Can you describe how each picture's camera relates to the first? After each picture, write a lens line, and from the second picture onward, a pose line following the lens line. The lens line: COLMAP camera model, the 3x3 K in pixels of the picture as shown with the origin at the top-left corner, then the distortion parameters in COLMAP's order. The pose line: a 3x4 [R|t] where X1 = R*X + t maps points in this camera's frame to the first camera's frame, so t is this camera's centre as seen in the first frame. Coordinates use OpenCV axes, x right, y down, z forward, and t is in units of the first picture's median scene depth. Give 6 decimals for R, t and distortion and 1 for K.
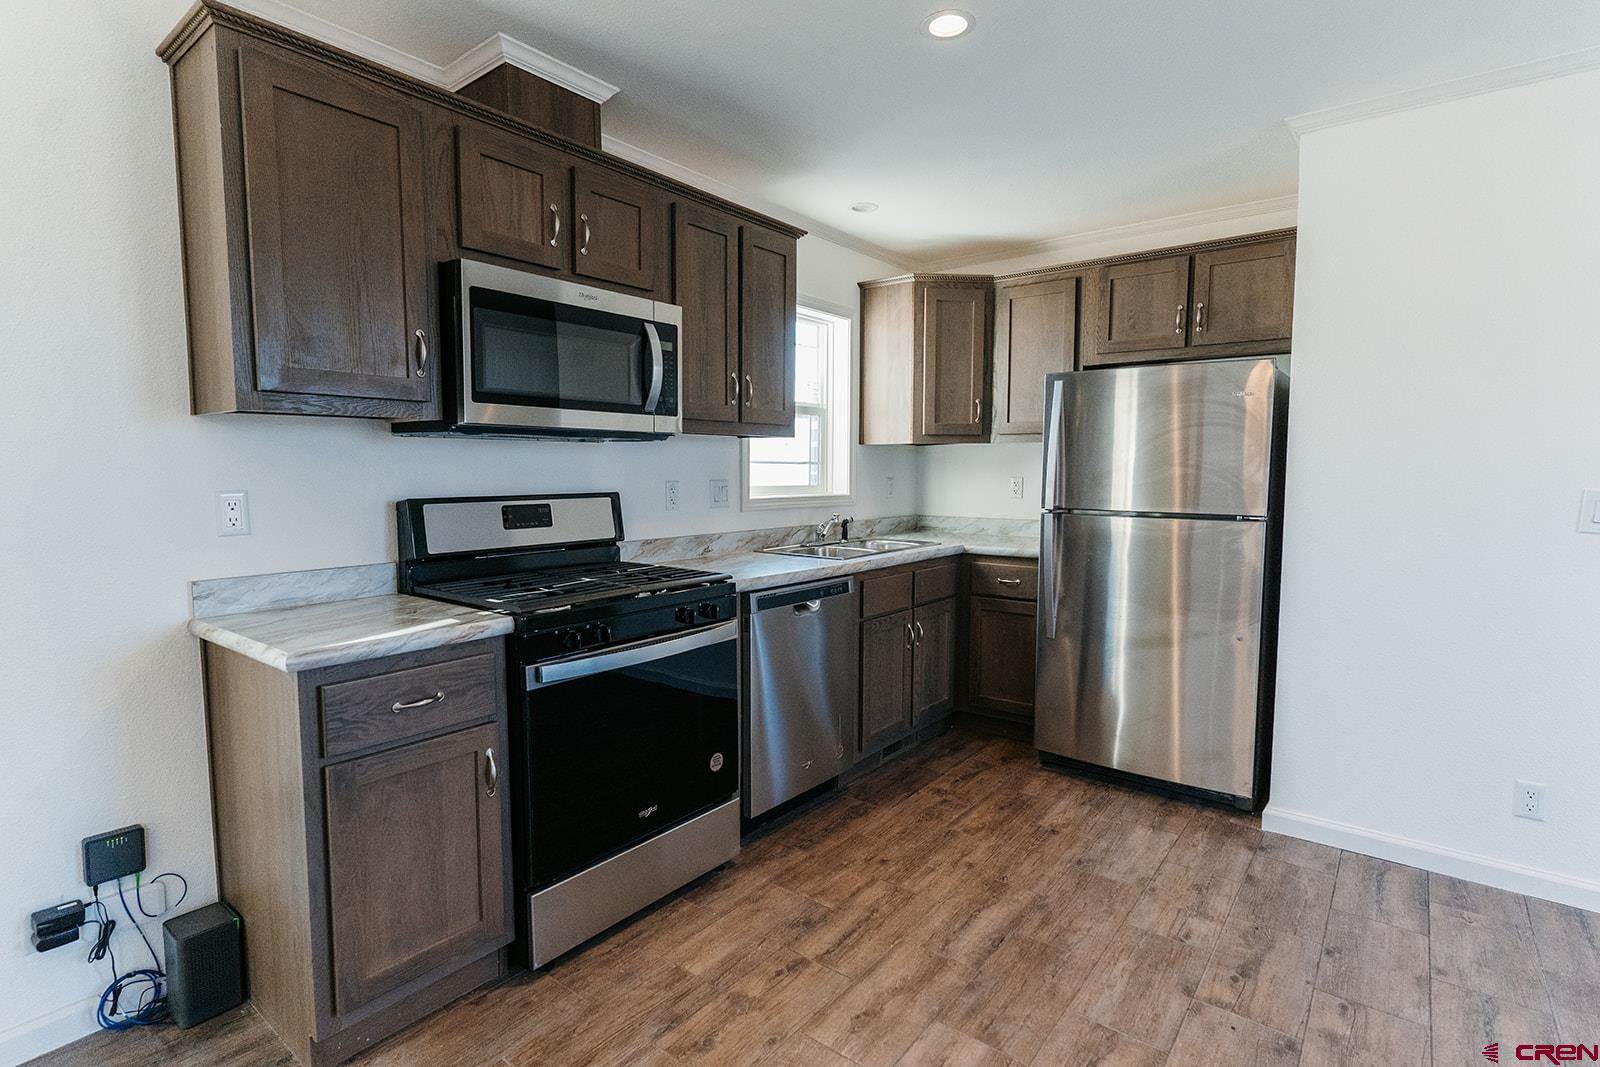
lens RADIAL K [[781.2, 0, 791.6], [0, 781.2, 537.4], [0, 0, 1]] dist [-0.004067, -0.000865]
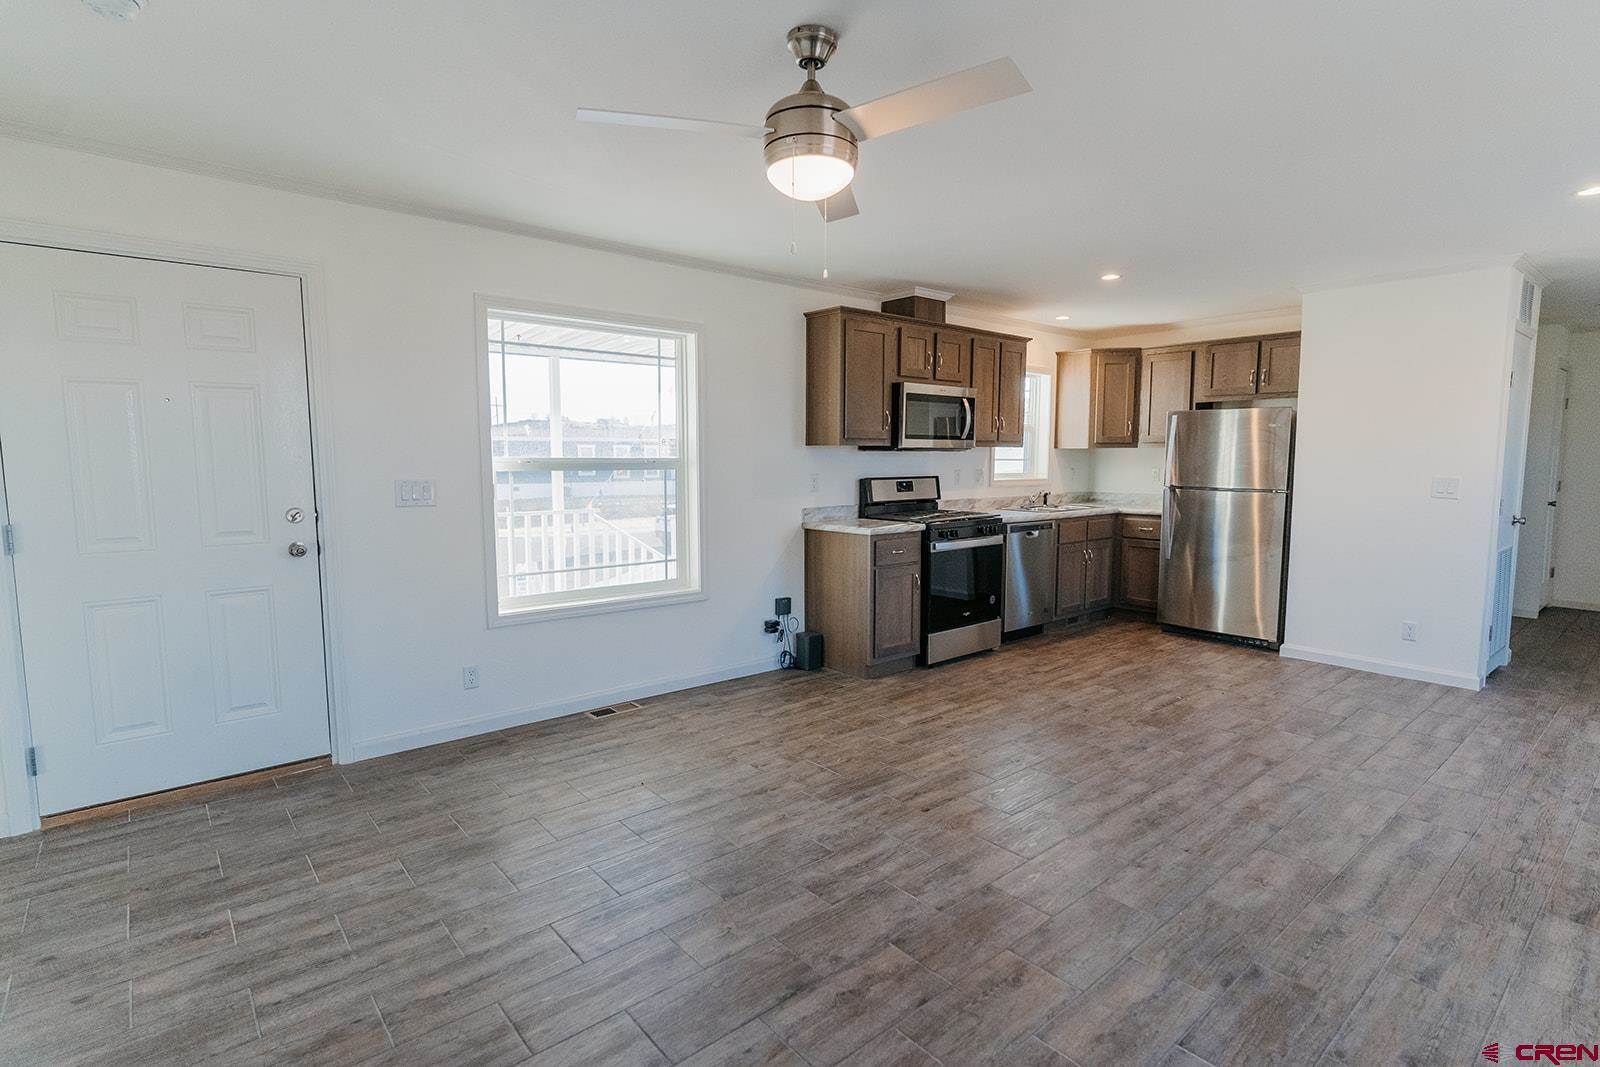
lens RADIAL K [[781.2, 0, 799.2], [0, 781.2, 535.6], [0, 0, 1]] dist [-0.004067, -0.000865]
pose [[0.981625, 0.018100, -0.189961, -0.208774], [-0.015632, 0.999773, 0.014480, 0.083501], [0.190180, -0.011245, 0.981685, -1.208354]]
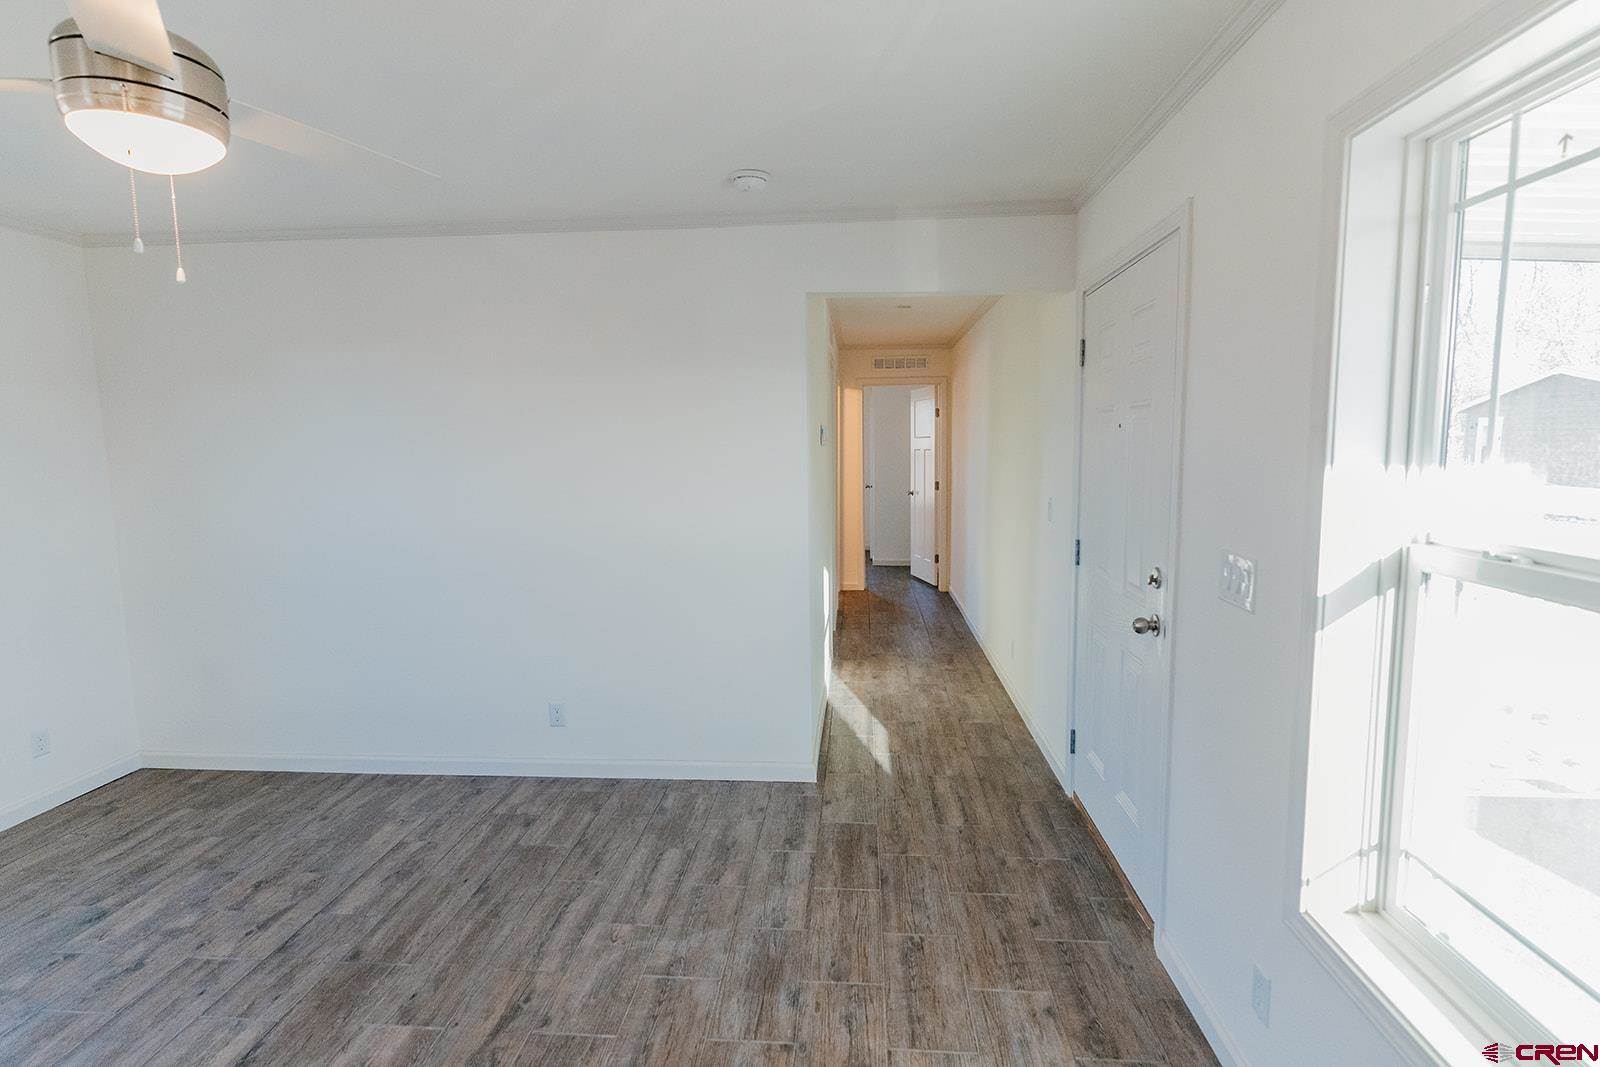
lens RADIAL K [[781.2, 0, 800.0], [0, 781.2, 530.3], [0, 0, 1]] dist [-0.004067, -0.000865]
pose [[-0.825086, 0.067666, -0.560941, -0.408065], [-0.045577, 0.981597, 0.185448, -0.121661], [0.563166, 0.178576, -0.806818, 0.374355]]
